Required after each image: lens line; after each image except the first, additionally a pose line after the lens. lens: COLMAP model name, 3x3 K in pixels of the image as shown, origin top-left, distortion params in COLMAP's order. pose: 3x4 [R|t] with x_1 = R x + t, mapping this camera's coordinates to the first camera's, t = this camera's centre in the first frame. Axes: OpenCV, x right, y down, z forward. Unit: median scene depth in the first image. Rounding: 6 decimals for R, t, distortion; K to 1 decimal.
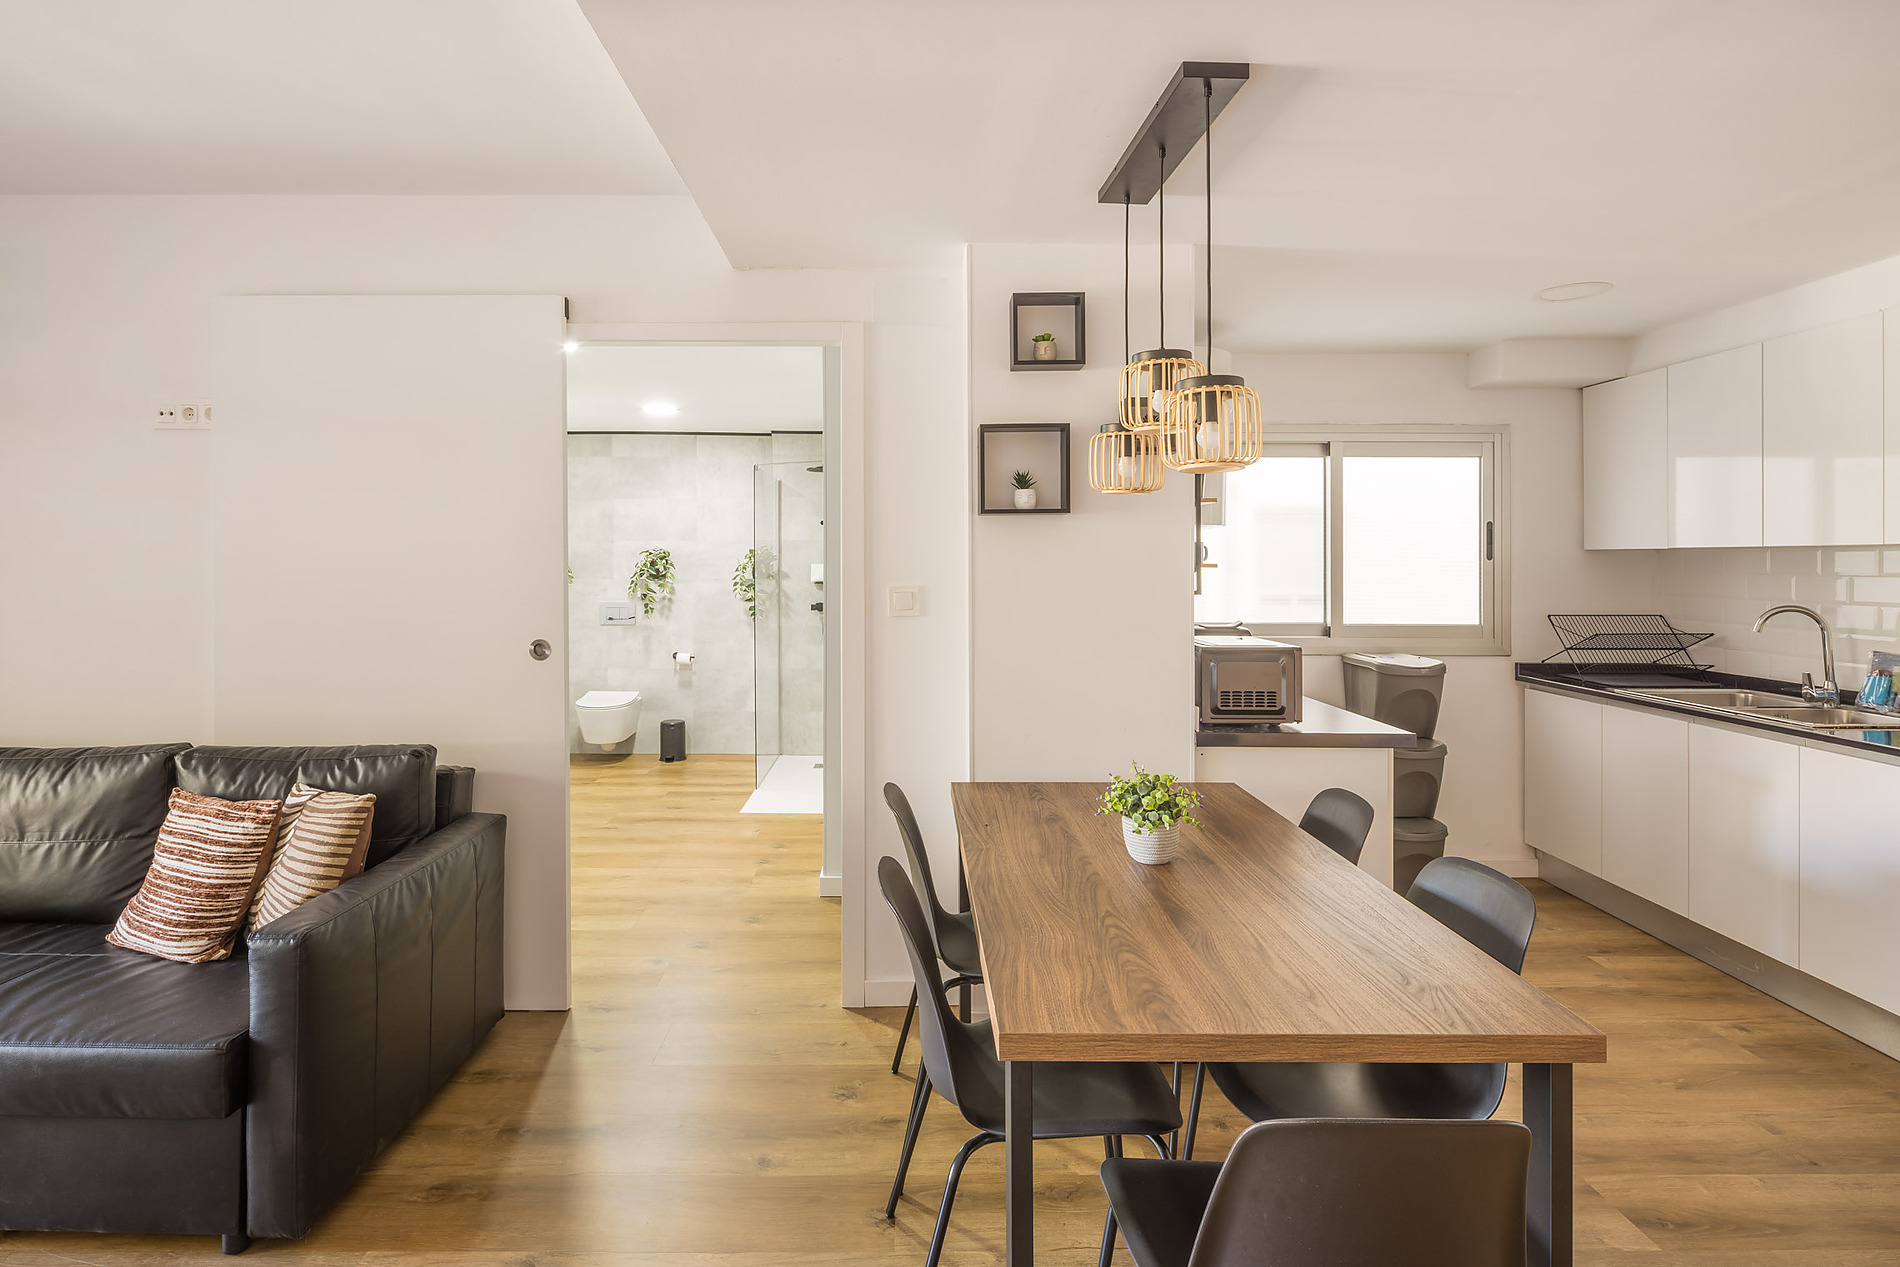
lens RADIAL K [[928.1, 0, 908.7], [0, 928.1, 561.5], [0, 0, 1]] dist [-0.000770, -0.001512]
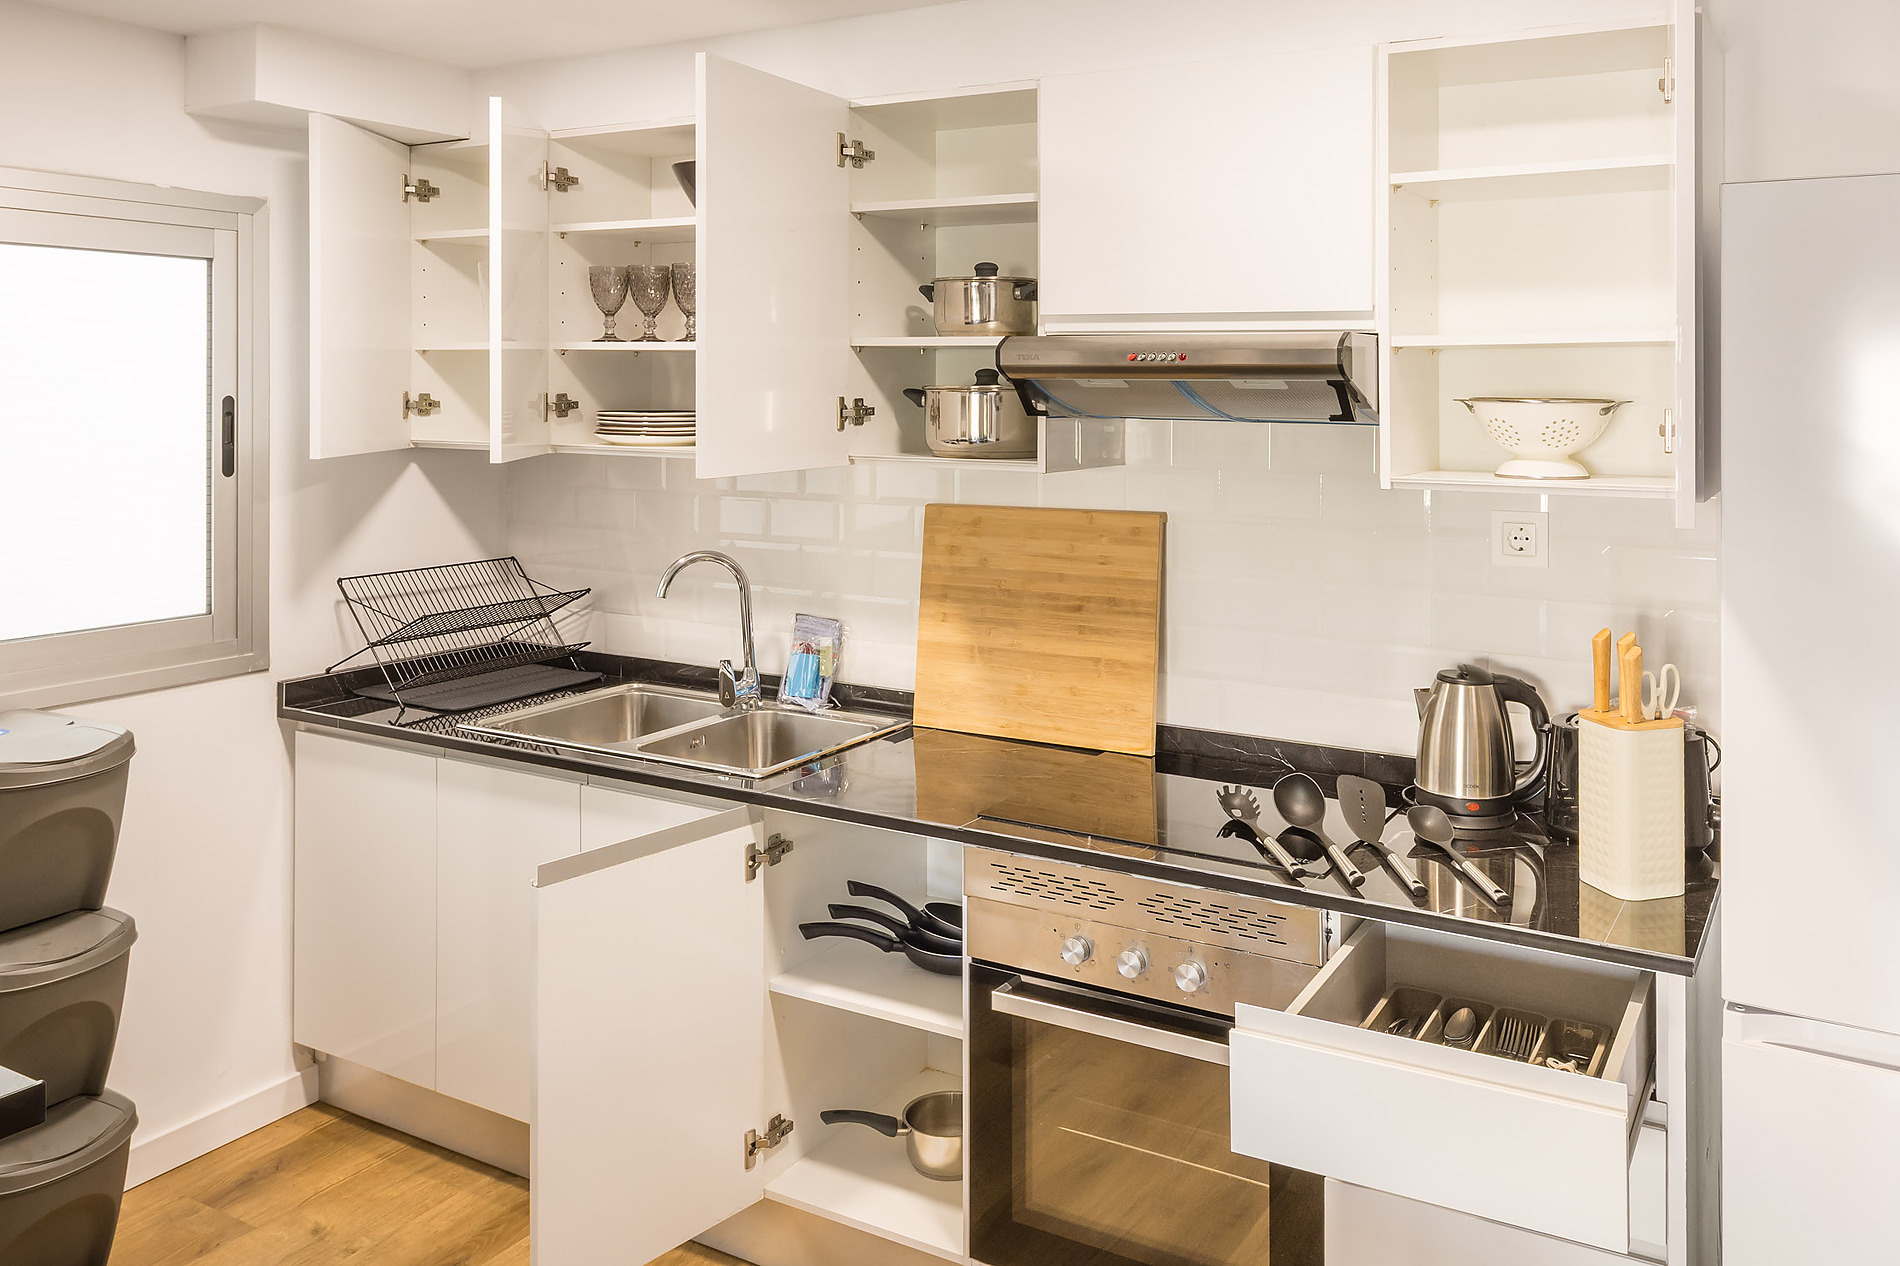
lens RADIAL K [[1494.4, 0, 1035.1], [0, 1494.4, 383.9], [0, 0, 1]] dist [0.002906, 0.001279]
pose [[0.482752, 0.001245, 0.875756, 0.181501], [-0.004807, 0.999988, 0.001228, -0.063117], [-0.875744, -0.004803, 0.482752, 0.315550]]
